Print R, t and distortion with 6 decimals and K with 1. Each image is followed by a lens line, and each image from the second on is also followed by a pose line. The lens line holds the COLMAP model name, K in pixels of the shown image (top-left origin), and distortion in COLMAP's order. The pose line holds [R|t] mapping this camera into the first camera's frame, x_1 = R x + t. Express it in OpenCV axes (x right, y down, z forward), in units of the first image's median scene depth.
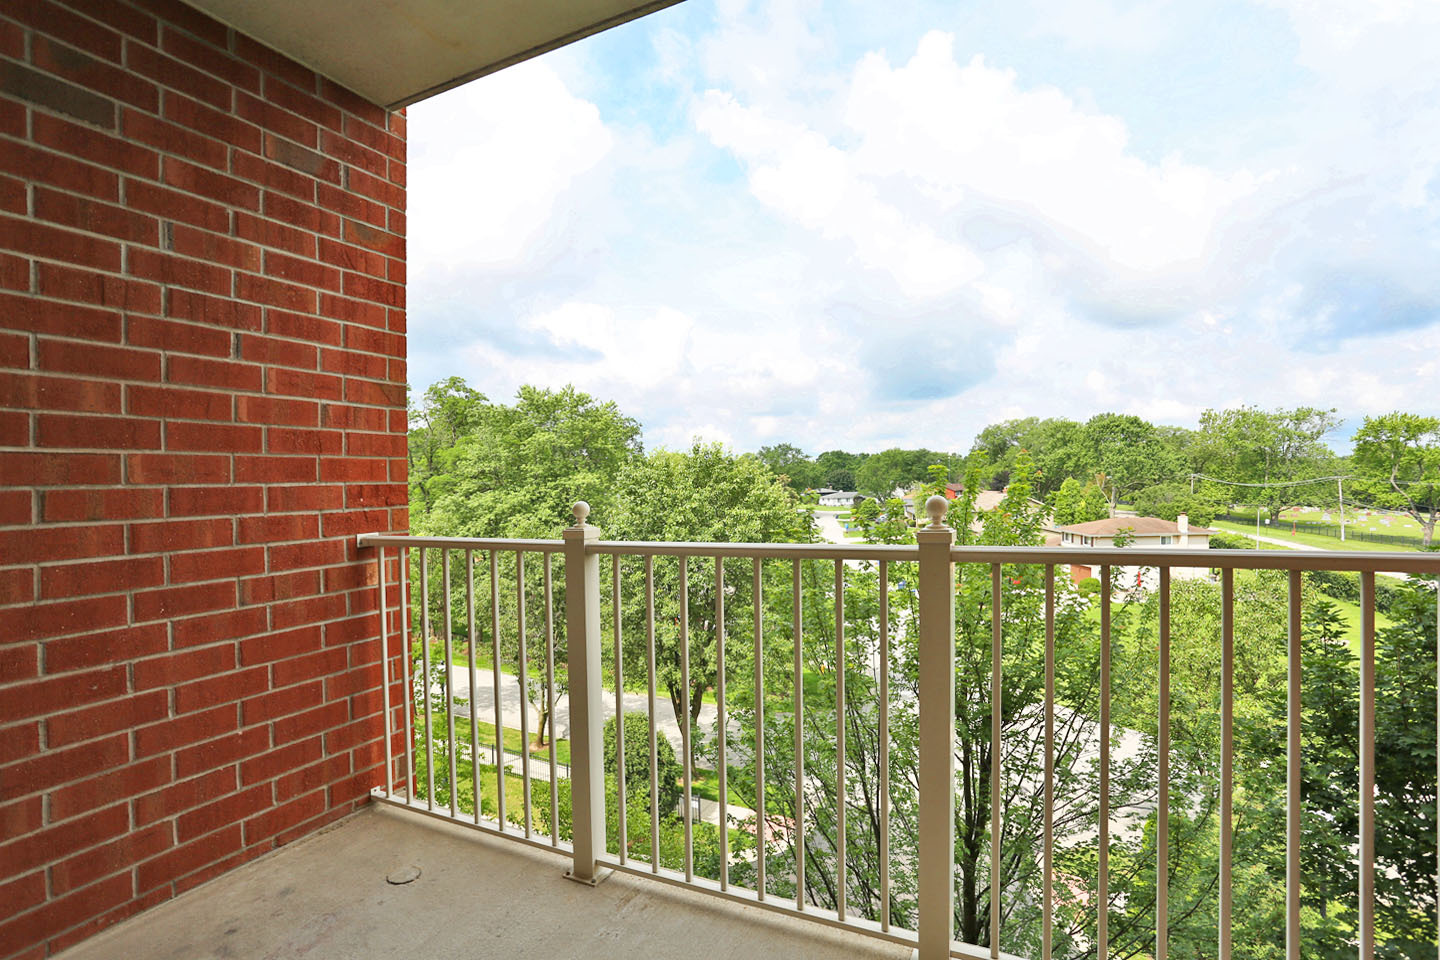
lens RADIAL K [[722.3, 0, 720.0], [0, 722.3, 480.0], [0, 0, 1]] dist [-0.052231, 0.025888]
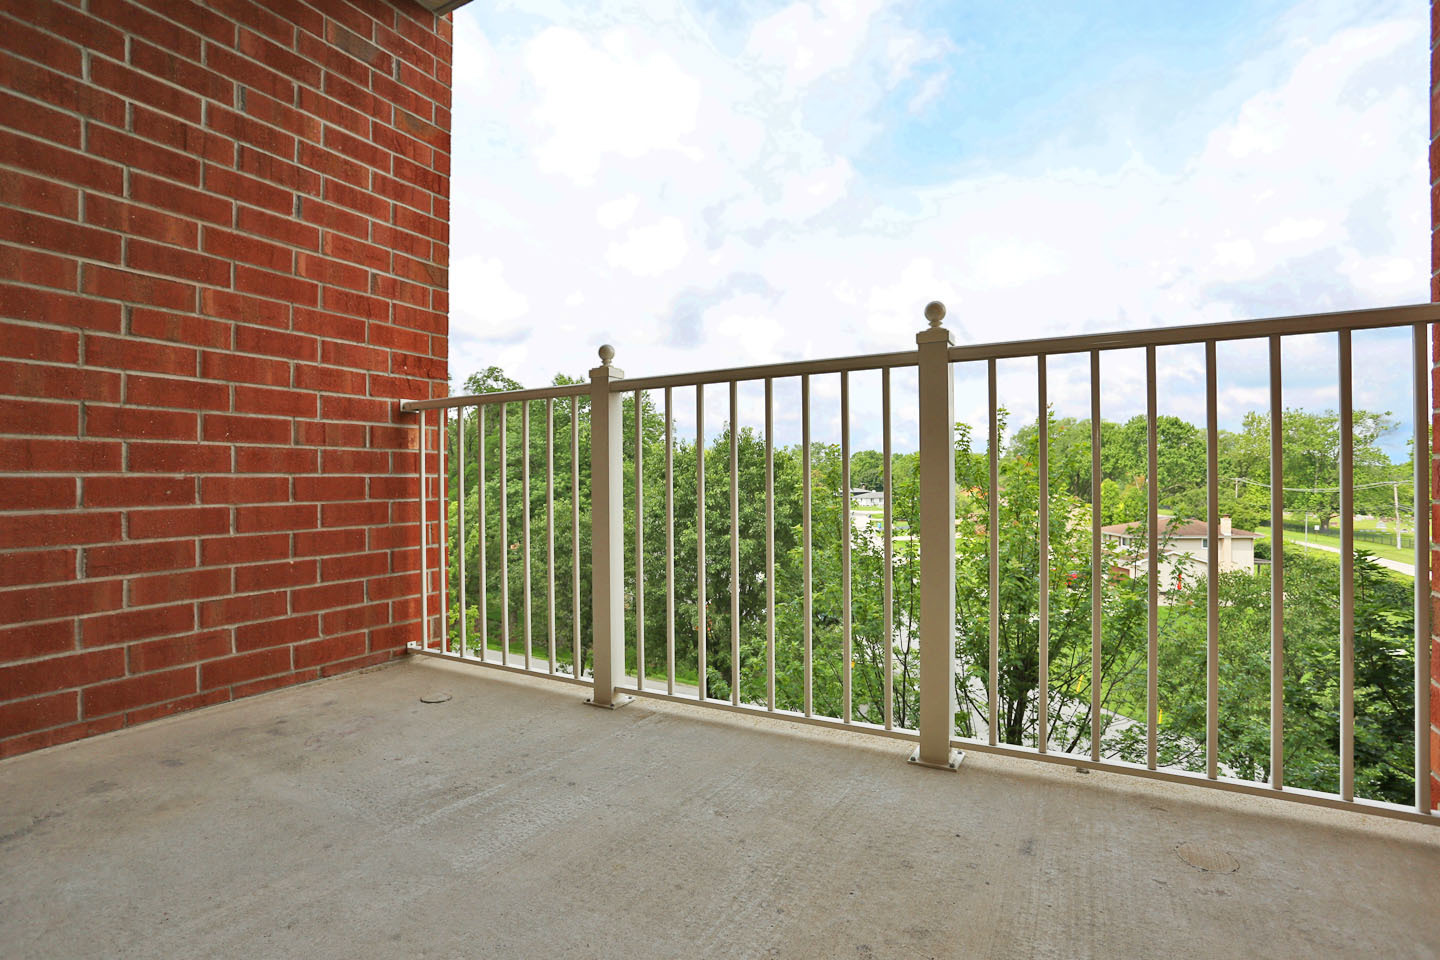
lens RADIAL K [[722.3, 0, 720.0], [0, 722.3, 480.0], [0, 0, 1]] dist [-0.052231, 0.025888]
pose [[0.998866, 0.008846, -0.046792, 0.028203], [-0.009605, 0.999825, -0.016026, 0.233548], [0.046642, 0.016457, 0.998776, -0.061368]]
